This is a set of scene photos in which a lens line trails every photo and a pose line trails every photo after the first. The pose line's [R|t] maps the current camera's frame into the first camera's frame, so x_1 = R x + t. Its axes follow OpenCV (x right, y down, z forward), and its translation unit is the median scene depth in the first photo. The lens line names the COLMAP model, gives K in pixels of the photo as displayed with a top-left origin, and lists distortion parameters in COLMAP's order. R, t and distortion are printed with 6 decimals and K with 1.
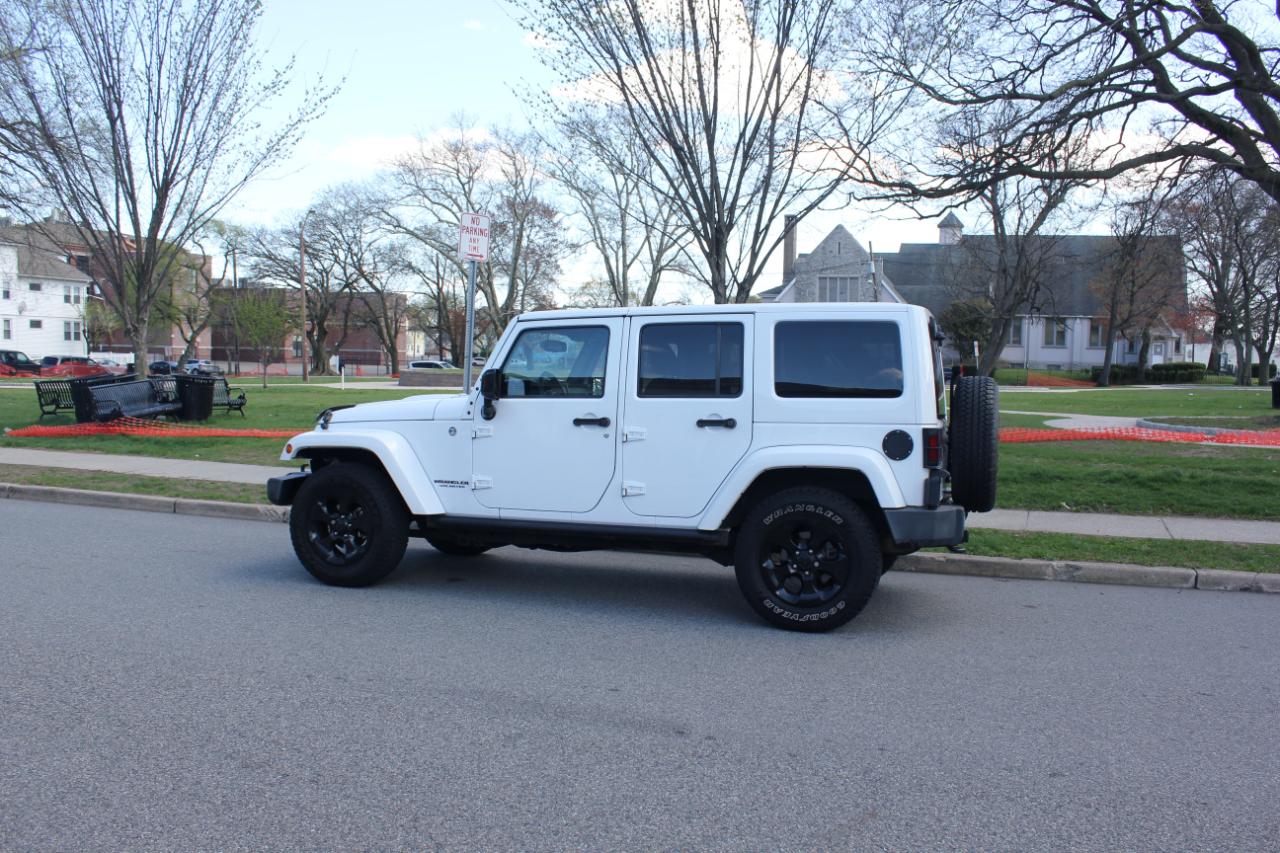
lens RADIAL K [[1077.3, 0, 645.0], [0, 1077.3, 422.0], [0, 0, 1]] dist [-0.161402, 0.152758]
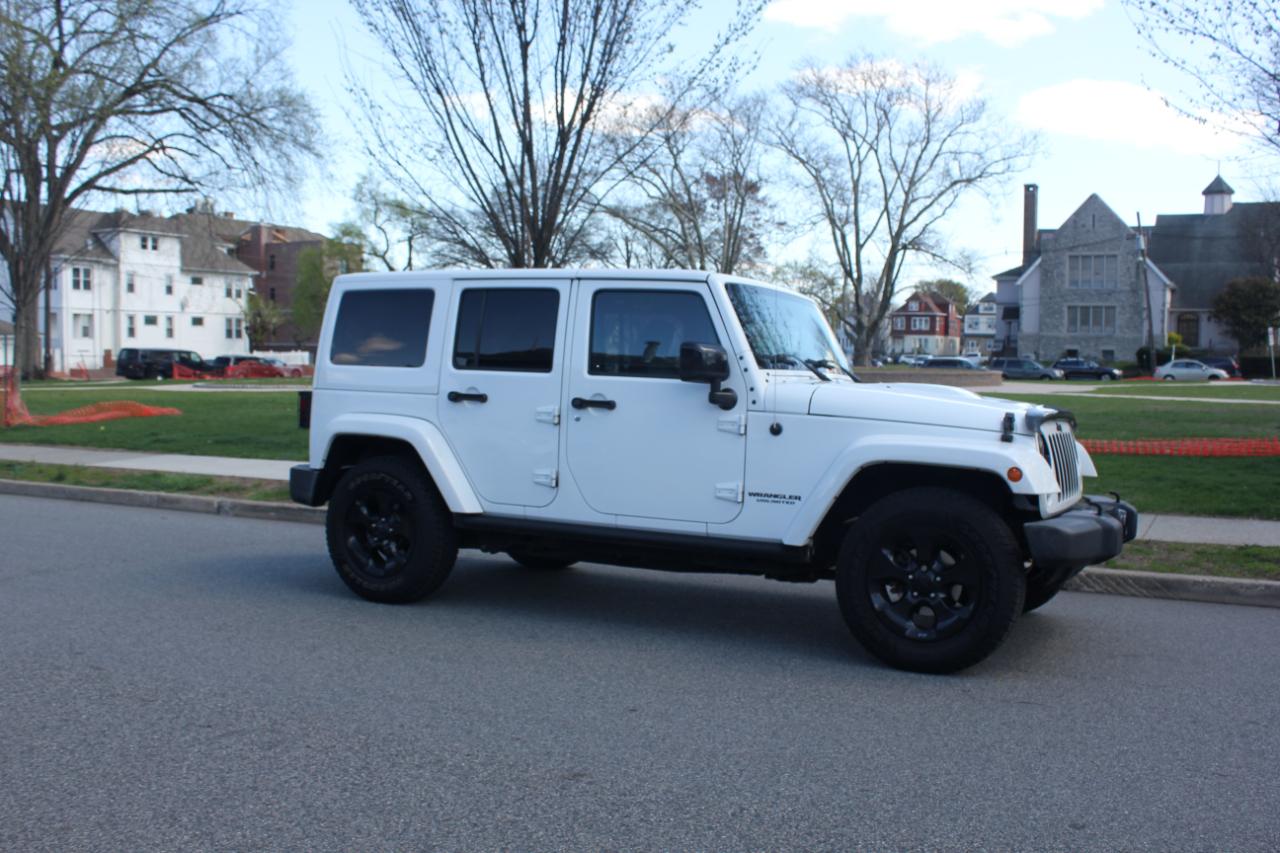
lens RADIAL K [[1188.8, 0, 648.2], [0, 1188.8, 430.3], [0, 0, 1]] dist [-0.146174, 0.141781]
pose [[0.991669, -0.003815, -0.128756, -0.286718], [0.004499, 0.999977, 0.005022, -0.005921], [0.128734, -0.005560, 0.991664, 0.134635]]
